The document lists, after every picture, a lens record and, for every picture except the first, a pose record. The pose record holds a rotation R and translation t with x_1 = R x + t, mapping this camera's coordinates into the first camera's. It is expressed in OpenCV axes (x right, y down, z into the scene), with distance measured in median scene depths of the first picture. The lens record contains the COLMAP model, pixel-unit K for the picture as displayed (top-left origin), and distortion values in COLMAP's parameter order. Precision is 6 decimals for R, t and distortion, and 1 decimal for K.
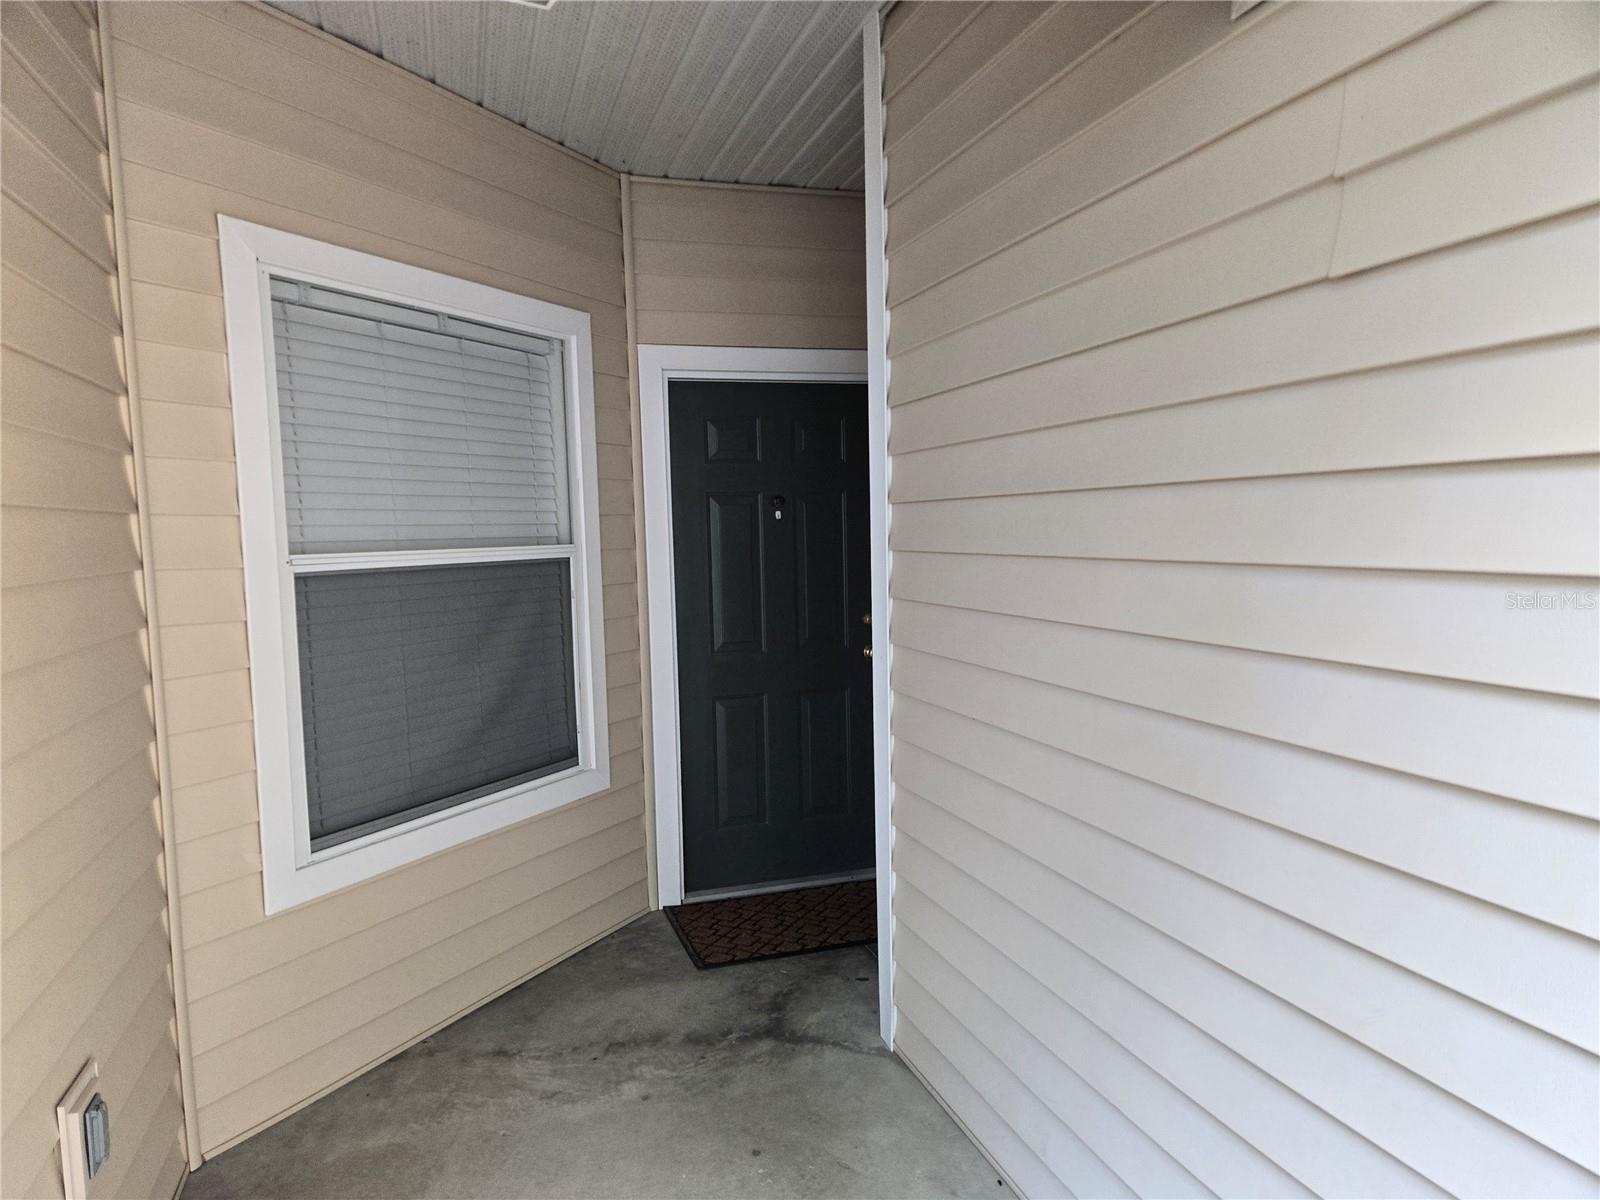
lens RADIAL K [[1076.8, 0, 802.1], [0, 1076.8, 606.0], [0, 0, 1]] dist [0.028980, -0.002814]
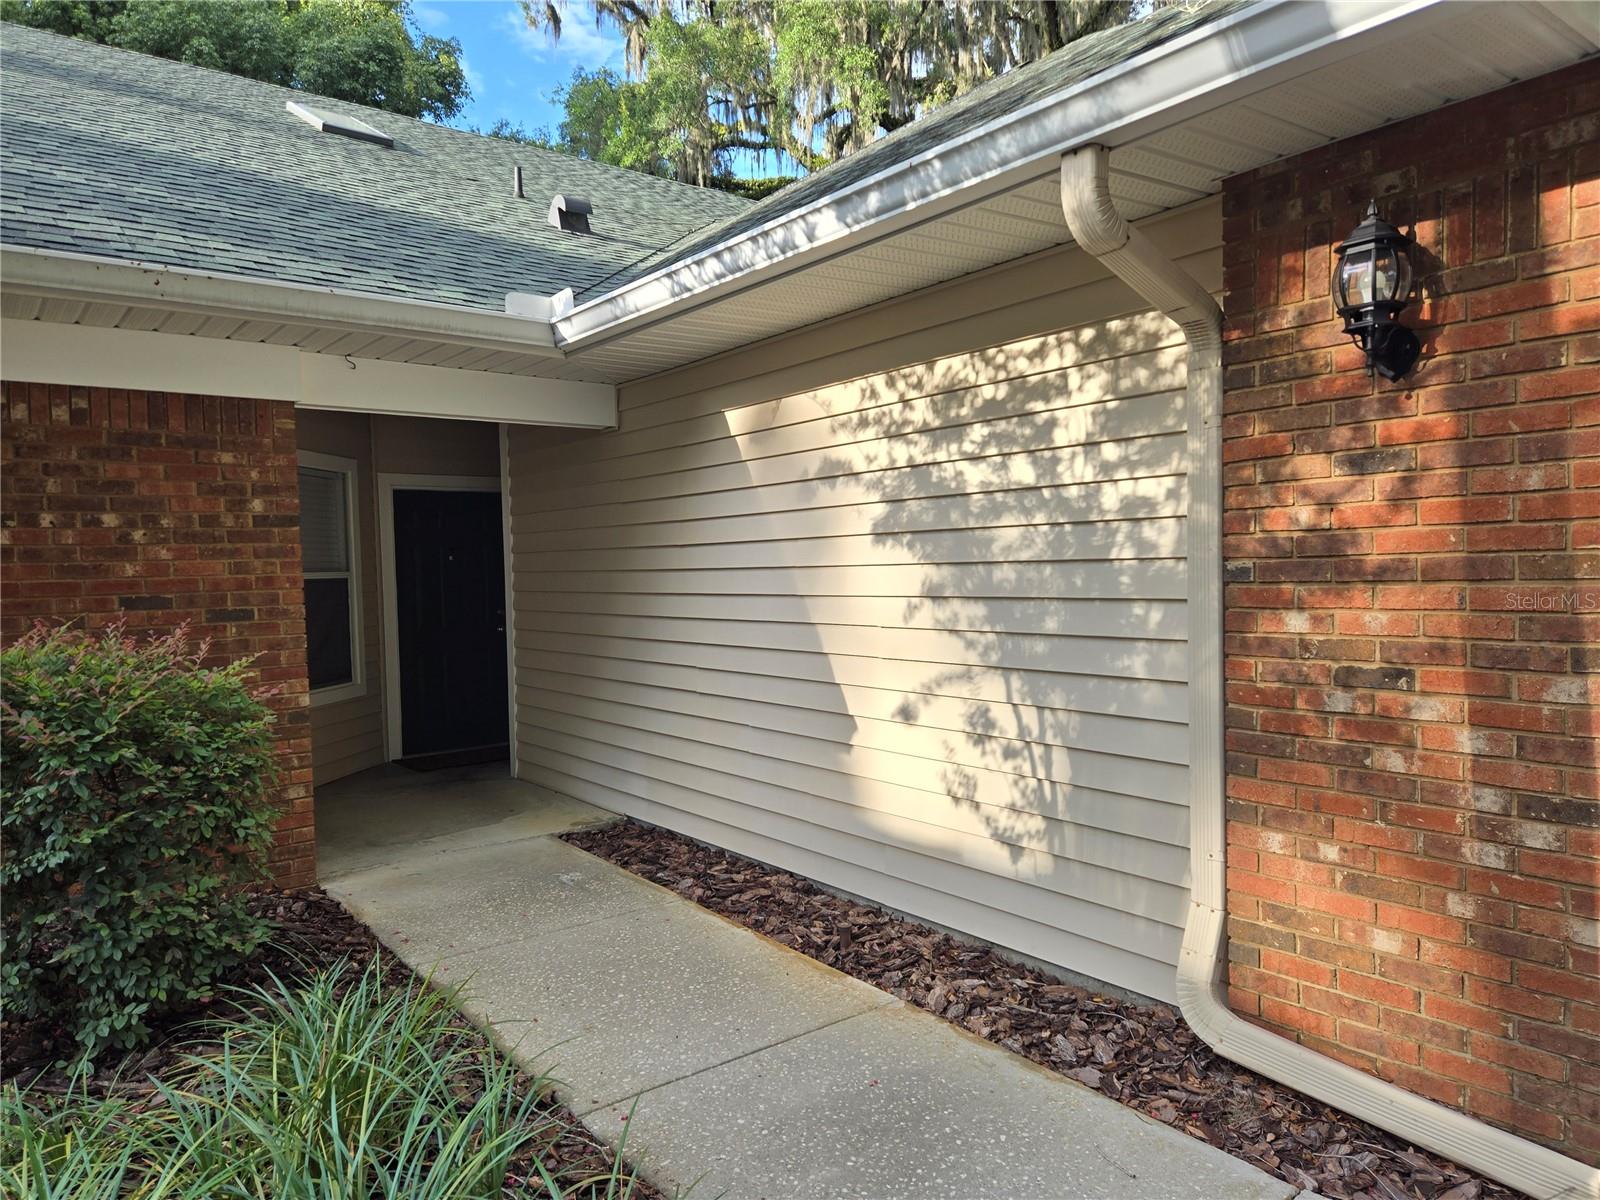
lens RADIAL K [[1076.8, 0, 807.9], [0, 1076.8, 600.4], [0, 0, 1]] dist [0.028980, -0.002814]
pose [[0.941121, -0.003717, 0.338051, -0.083414], [0.020302, 0.998756, -0.045539, 0.094961], [-0.337461, 0.049721, 0.940025, -1.098497]]
